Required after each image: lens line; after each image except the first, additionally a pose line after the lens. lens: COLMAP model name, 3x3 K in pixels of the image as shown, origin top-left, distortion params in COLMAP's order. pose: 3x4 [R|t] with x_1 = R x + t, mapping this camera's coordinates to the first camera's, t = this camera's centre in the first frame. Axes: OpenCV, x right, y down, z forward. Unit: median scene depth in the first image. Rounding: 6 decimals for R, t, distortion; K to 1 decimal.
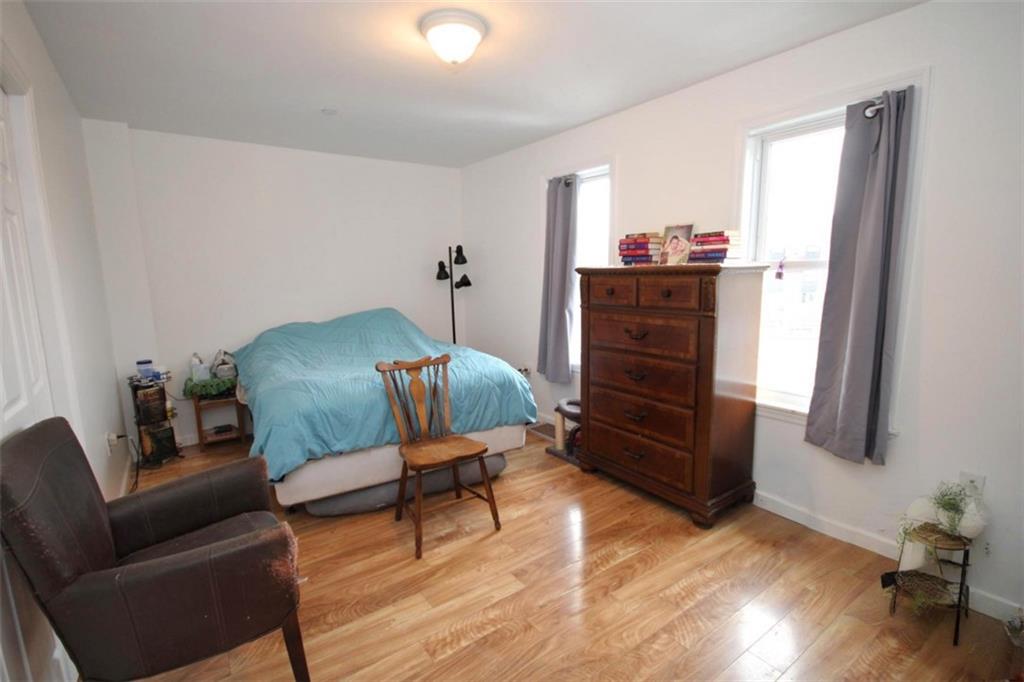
lens RADIAL K [[472.2, 0, 510.3], [0, 472.2, 342.5], [0, 0, 1]] dist [-0.003512, -0.000267]
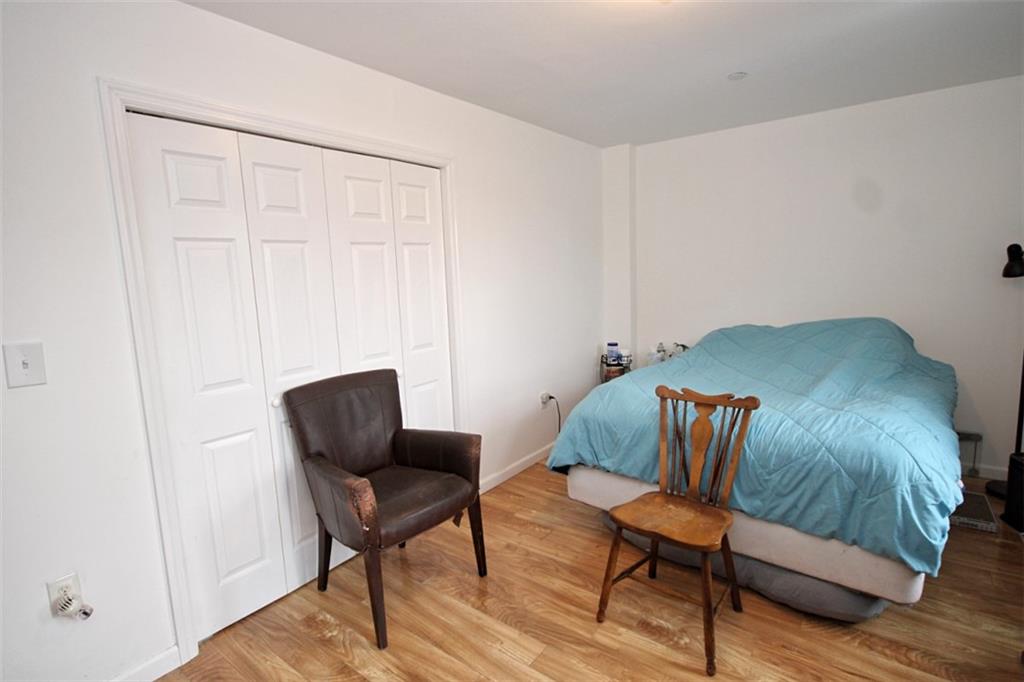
lens RADIAL K [[502.9, 0, 511.7], [0, 502.9, 338.5], [0, 0, 1]] dist [-0.004969, 0.000348]
pose [[0.304933, 0.134863, -0.942777, 0.472515], [-0.115032, 0.987891, 0.104110, -0.103202], [0.945401, 0.076703, 0.316755, 0.467583]]
